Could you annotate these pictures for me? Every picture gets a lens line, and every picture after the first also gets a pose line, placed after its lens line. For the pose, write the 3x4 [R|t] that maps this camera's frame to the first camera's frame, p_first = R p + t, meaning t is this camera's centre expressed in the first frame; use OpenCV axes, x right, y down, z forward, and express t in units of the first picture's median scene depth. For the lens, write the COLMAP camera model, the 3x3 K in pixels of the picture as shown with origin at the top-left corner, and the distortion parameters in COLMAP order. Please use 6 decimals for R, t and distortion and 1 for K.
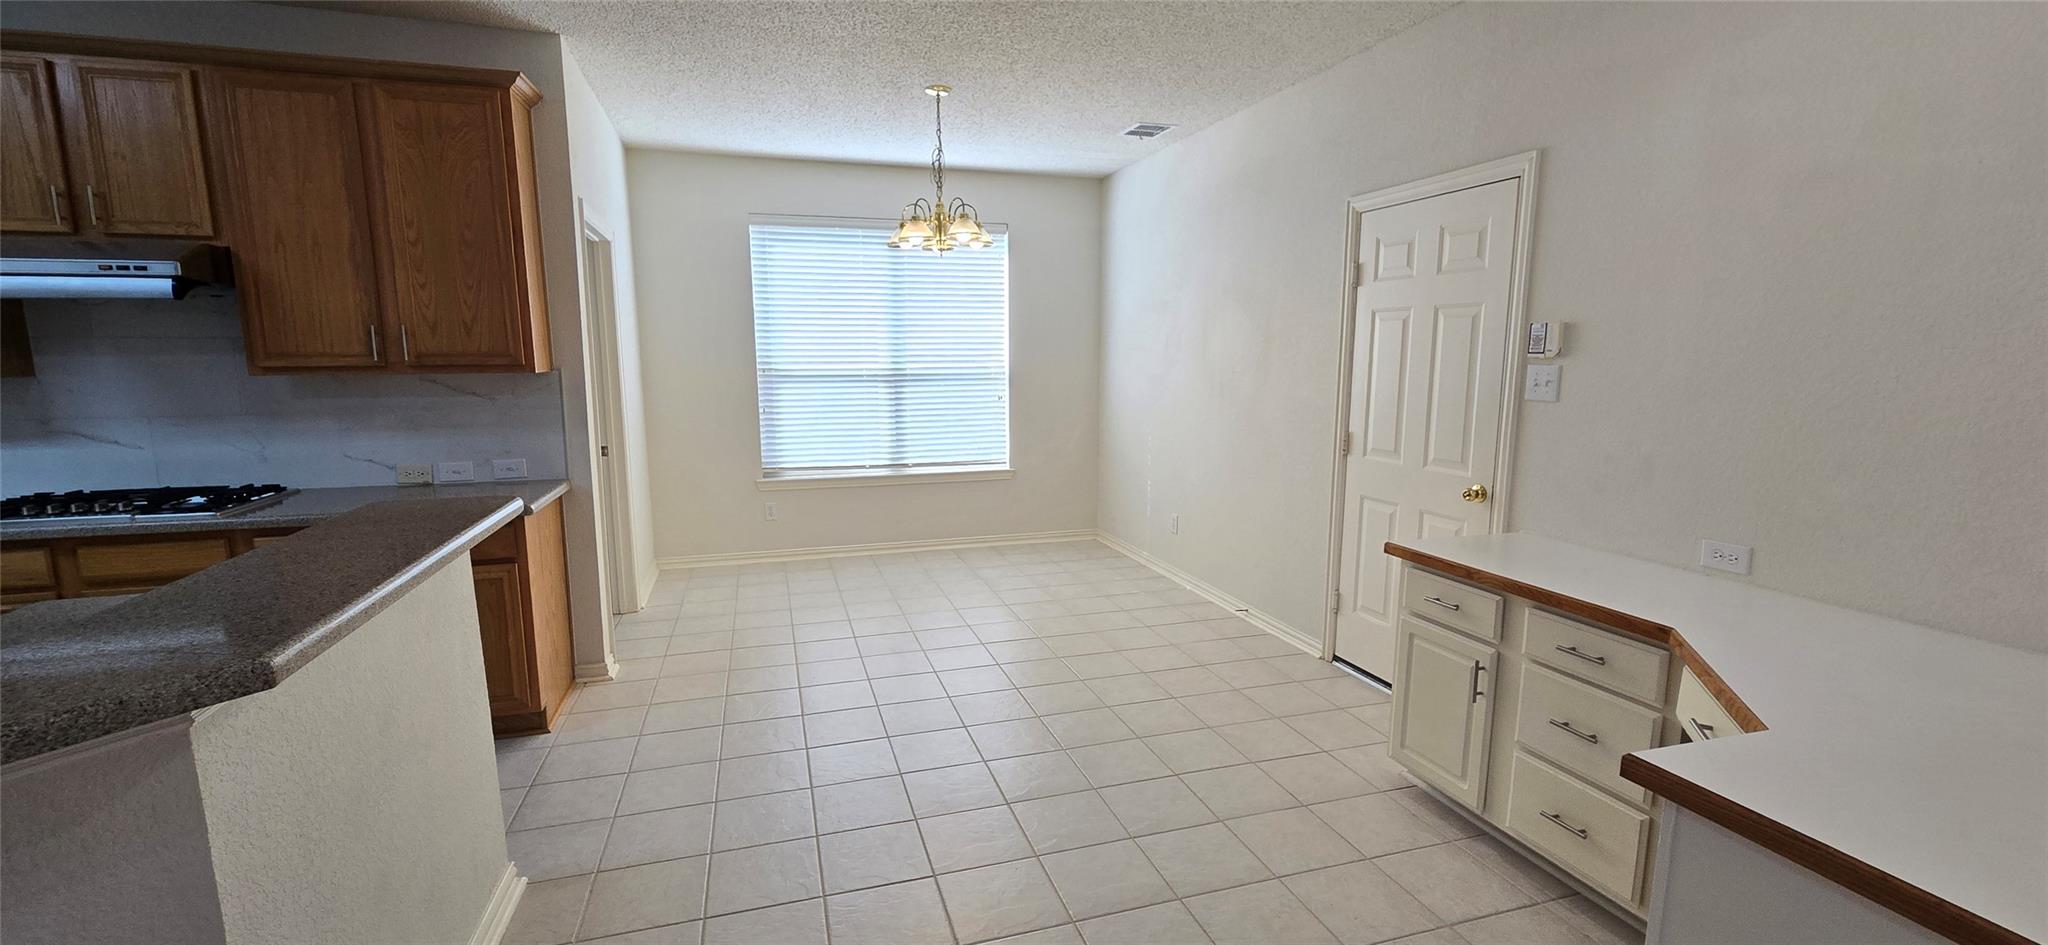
lens RADIAL K [[844.2, 0, 1029.2], [0, 844.2, 481.3], [0, 0, 1]] dist [0.000473, -0.000027]
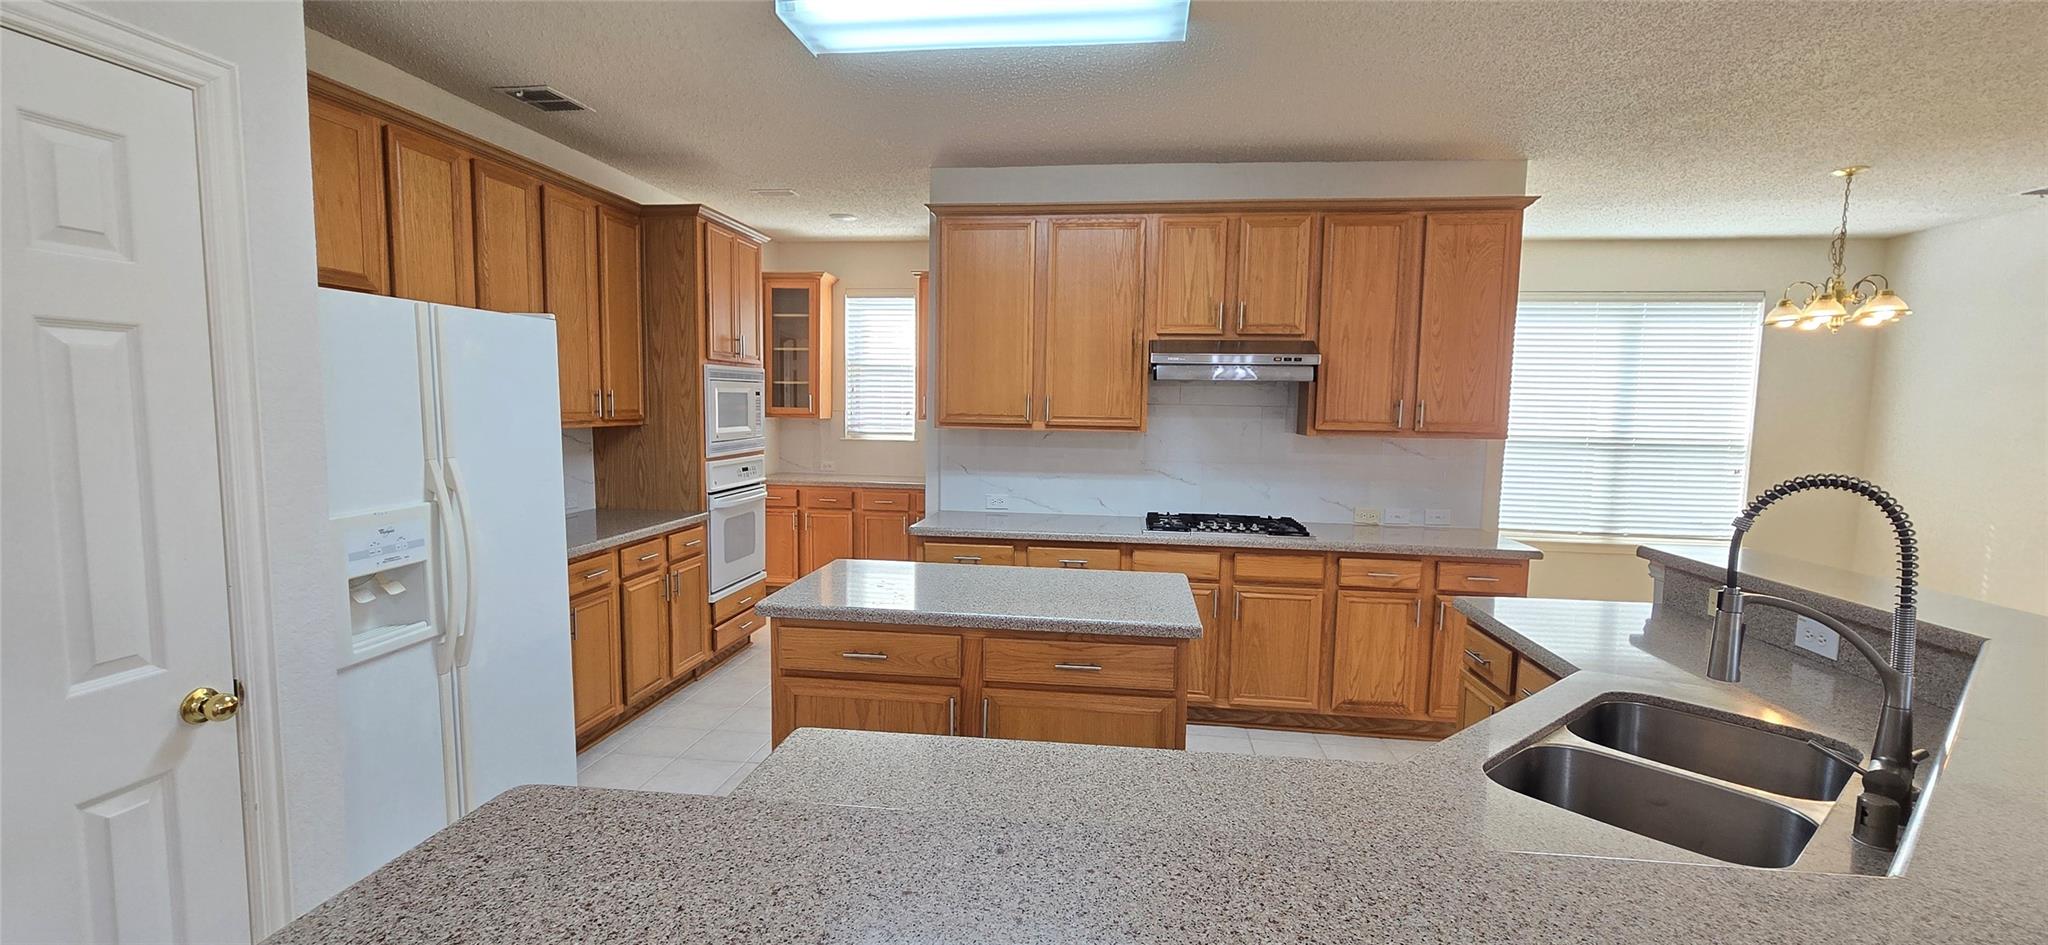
lens RADIAL K [[844.2, 0, 1029.2], [0, 844.2, 481.3], [0, 0, 1]] dist [0.000473, -0.000027]
pose [[0.909269, 0.054685, -0.412600, -0.736271], [-0.081472, 0.995538, -0.047599, 0.044148], [0.408157, 0.076896, 0.909668, -0.376244]]
